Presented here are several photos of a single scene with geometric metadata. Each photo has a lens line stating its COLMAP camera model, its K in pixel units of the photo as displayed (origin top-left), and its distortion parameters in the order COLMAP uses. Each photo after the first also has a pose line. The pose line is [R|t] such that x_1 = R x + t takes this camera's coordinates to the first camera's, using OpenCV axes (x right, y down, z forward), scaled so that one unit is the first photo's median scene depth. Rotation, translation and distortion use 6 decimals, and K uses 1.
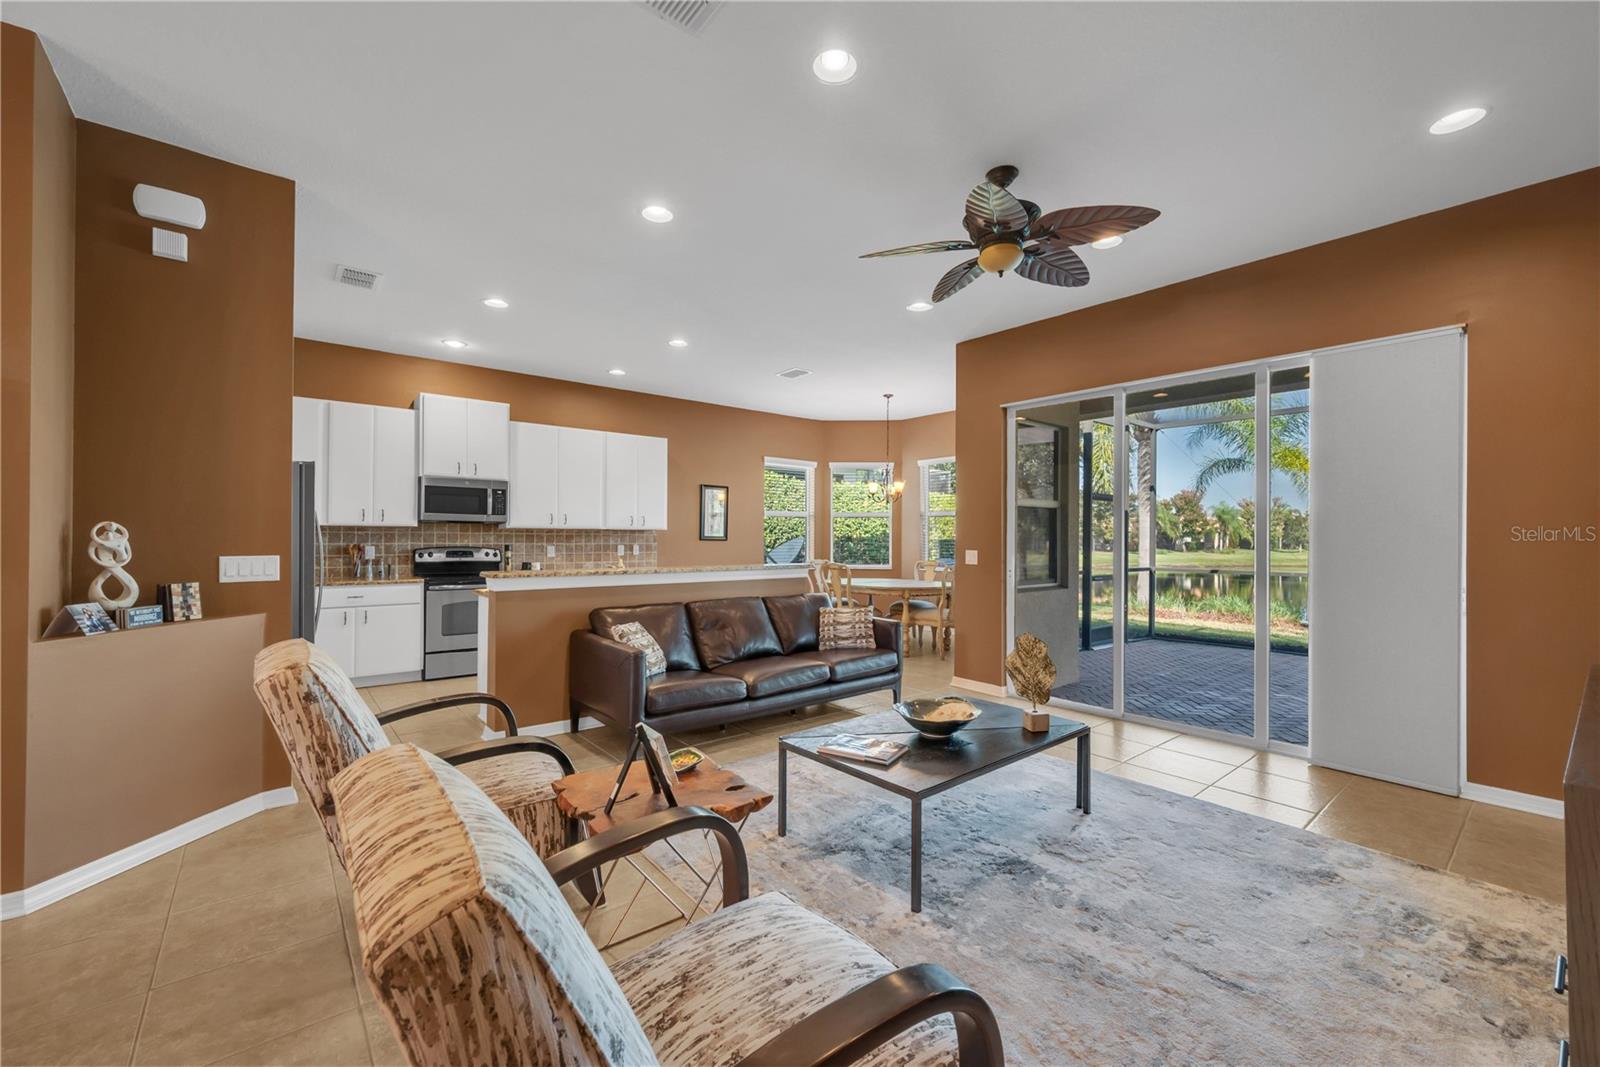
lens RADIAL K [[641.4, 0, 789.1], [0, 641.4, 537.1], [0, 0, 1]] dist [-0.010395, -0.000328]
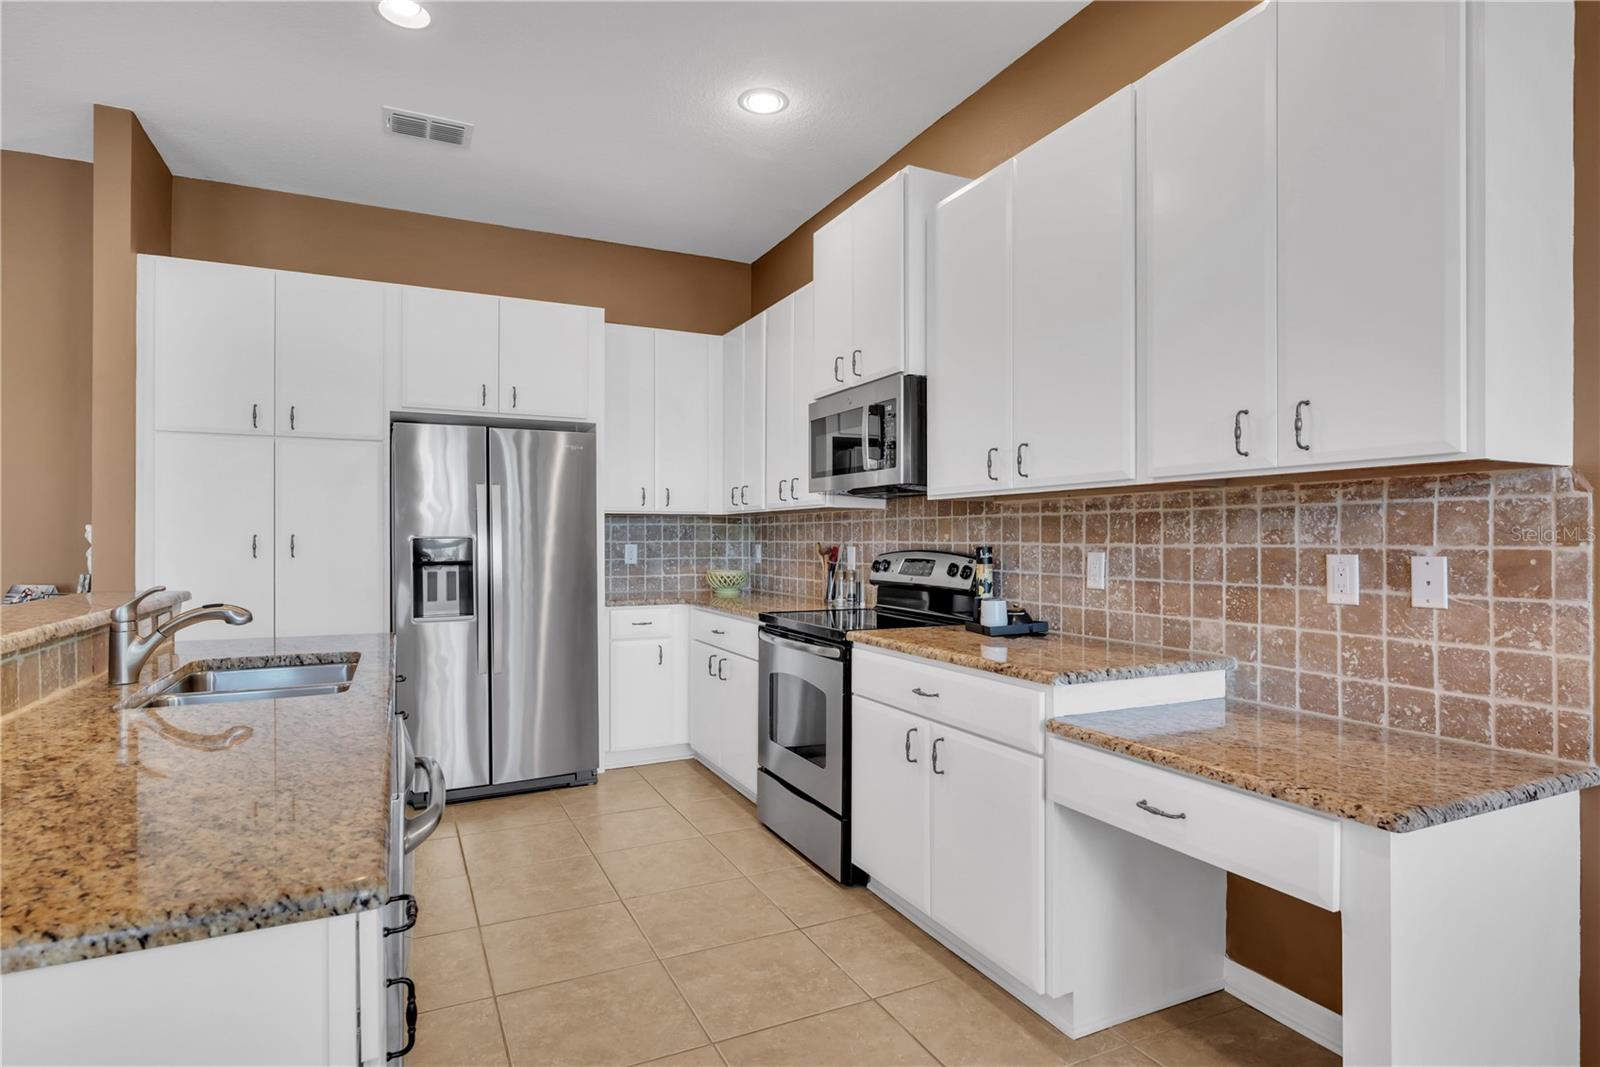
lens RADIAL K [[836.7, 0, 816.2], [0, 836.7, 537.0], [0, 0, 1]] dist [-0.000679, -0.001815]
pose [[-0.212608, -0.006521, -0.977116, 0.044727], [0.002108, 0.999972, -0.007132, 0.010065], [0.977135, -0.003576, -0.212589, 1.041423]]
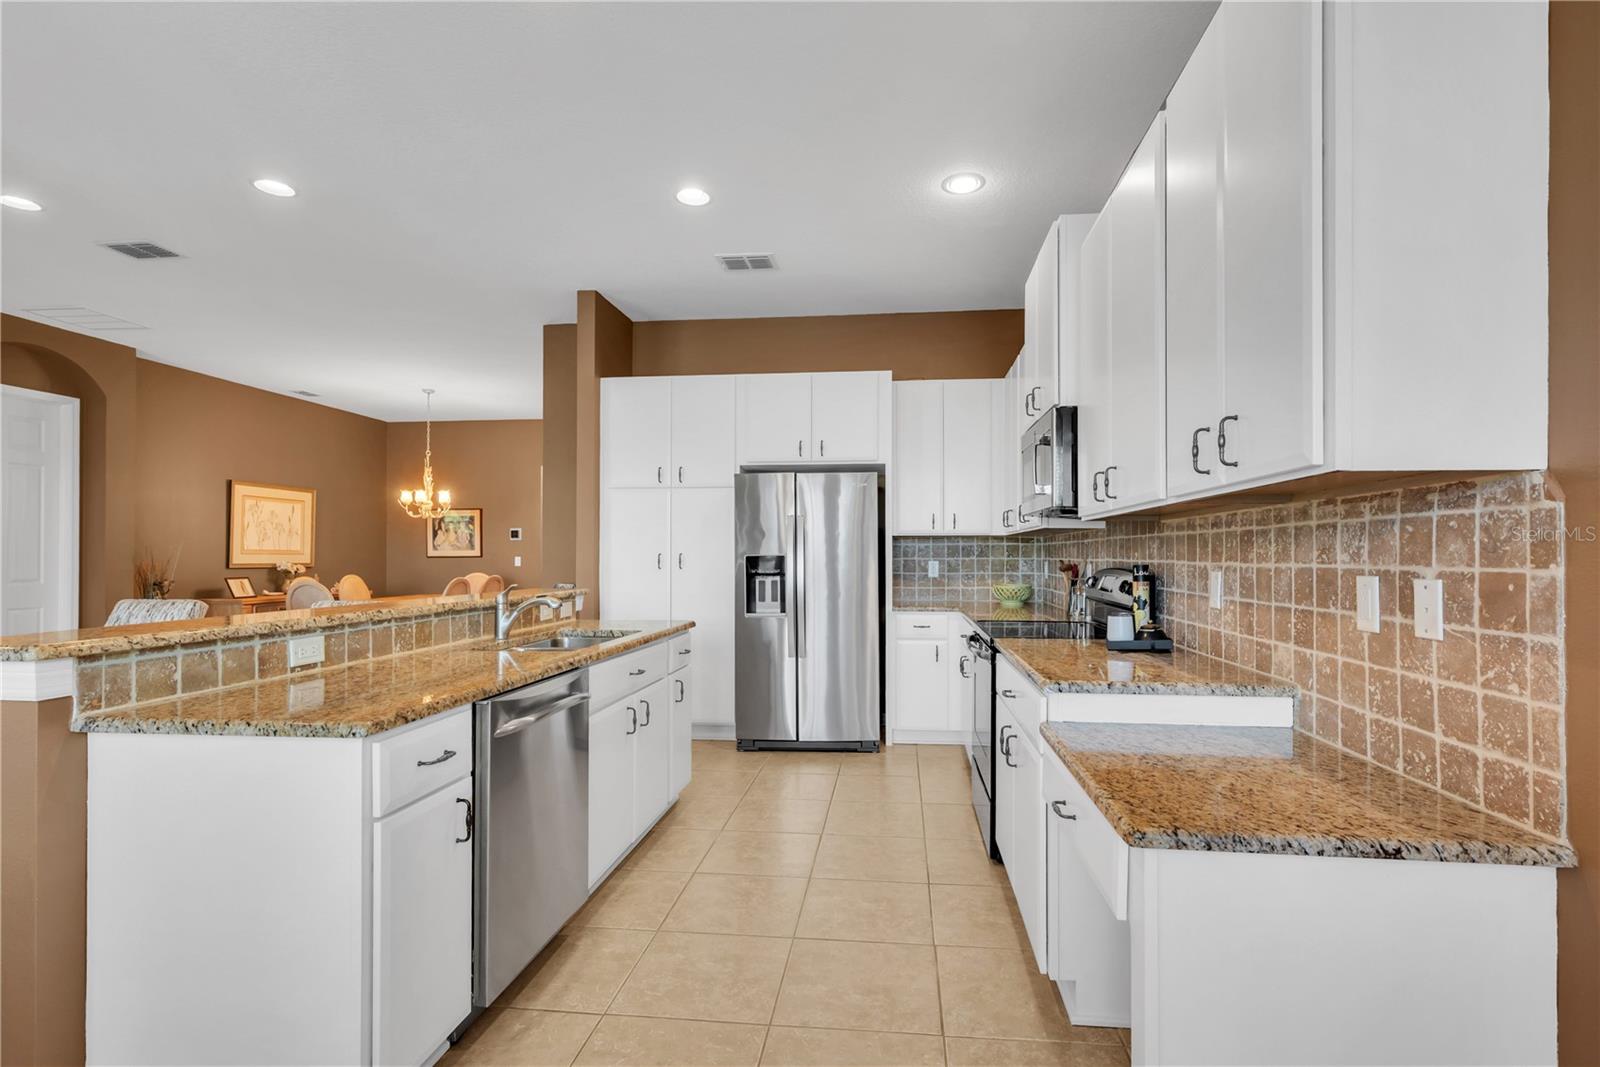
lens RADIAL K [[752.9, 0, 832.7], [0, 752.9, 550.8], [0, 0, 1]] dist [0.000190, -0.000859]
pose [[-0.694413, -0.009279, -0.719516, 0.002207], [-0.001353, 0.999932, -0.011590, 0.009522], [0.719575, -0.007075, -0.694379, 1.215616]]
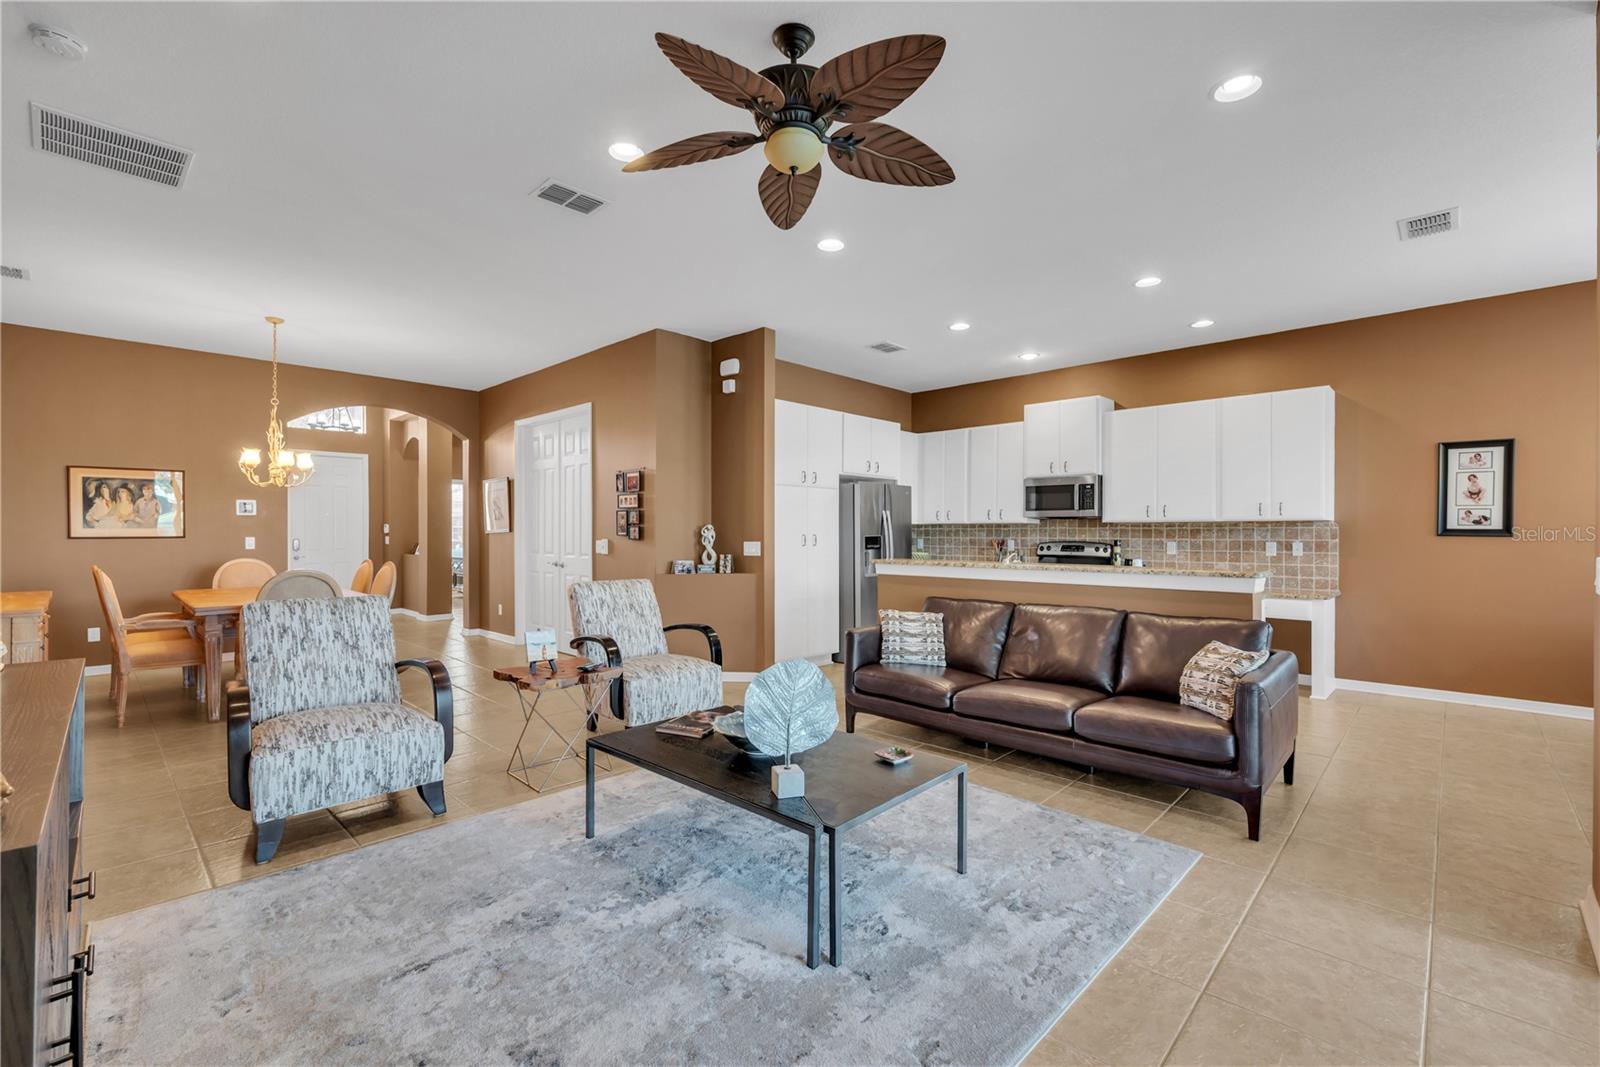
lens RADIAL K [[683.1, 0, 824.8], [0, 683.1, 533.9], [0, 0, 1]] dist [0.004956, -0.000545]
pose [[0.153571, -0.002704, -0.988134, 0.525737], [0.002329, 0.999994, -0.002375, 0.004435], [0.988135, -0.001936, 0.153576, 0.420897]]
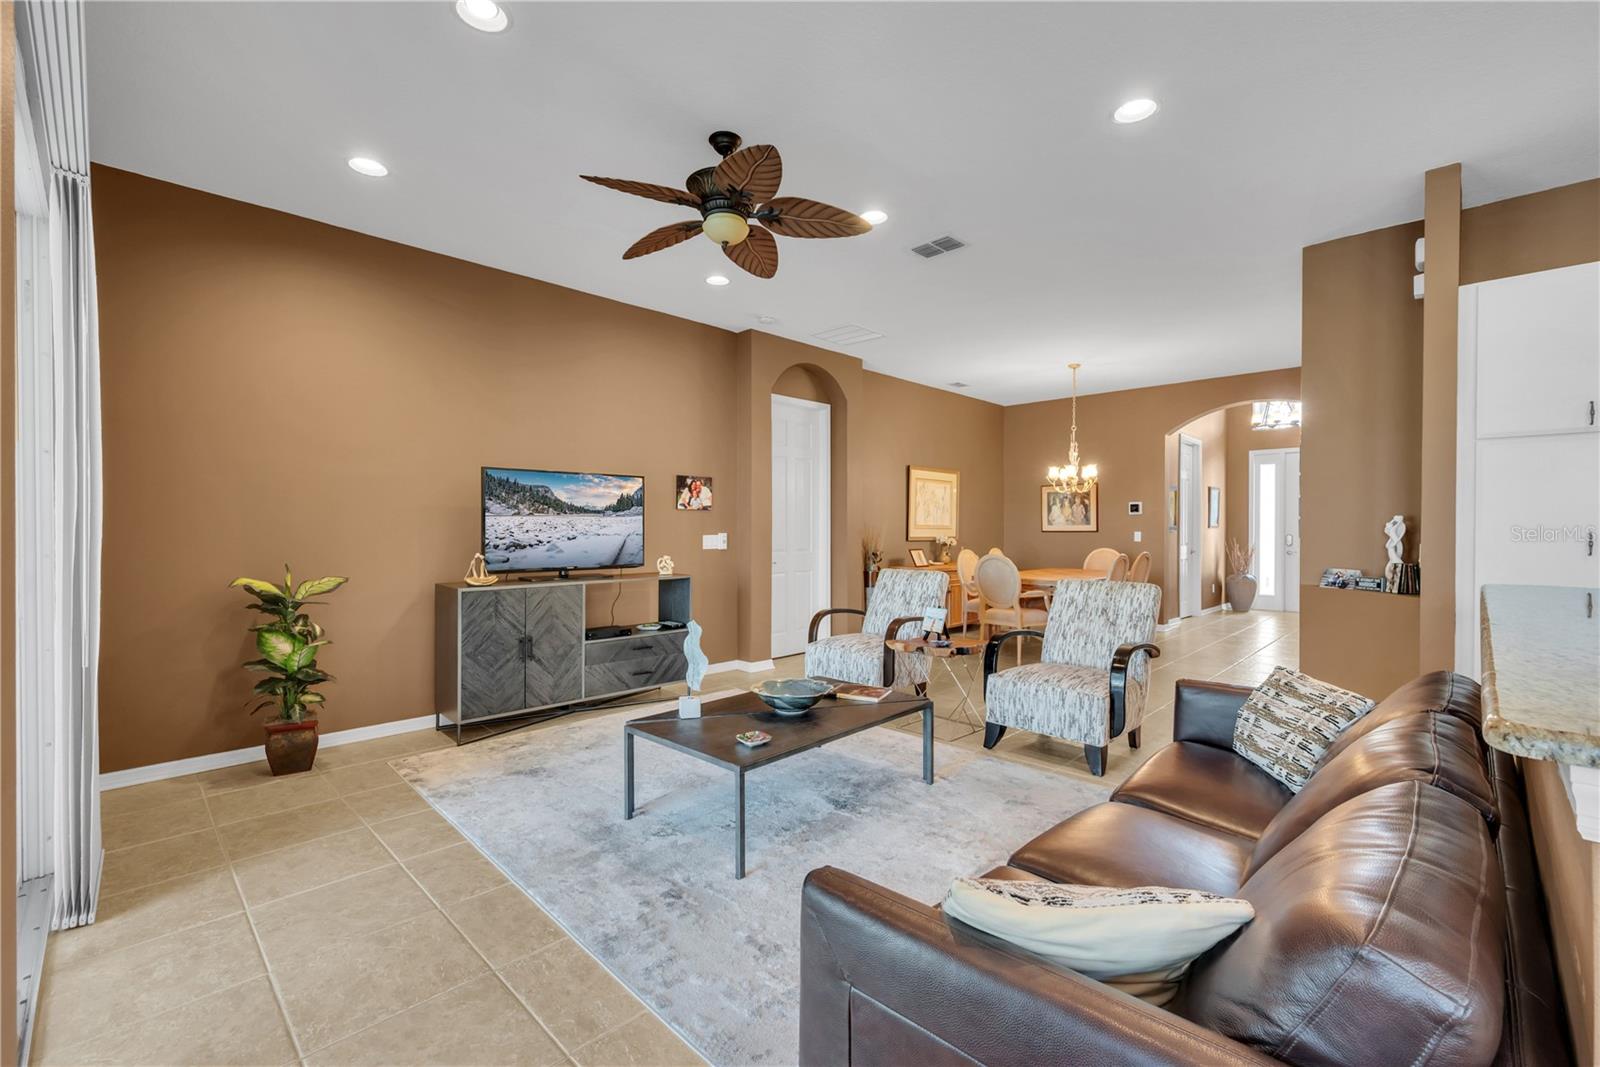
lens RADIAL K [[683.1, 0, 799.4], [0, 683.1, 538.6], [0, 0, 1]] dist [0.004956, -0.000545]
pose [[-0.993205, -0.005970, -0.116222, 0.154463], [-0.007591, 0.999880, 0.013512, 0.005431], [0.116127, 0.014303, -0.993131, 0.947531]]
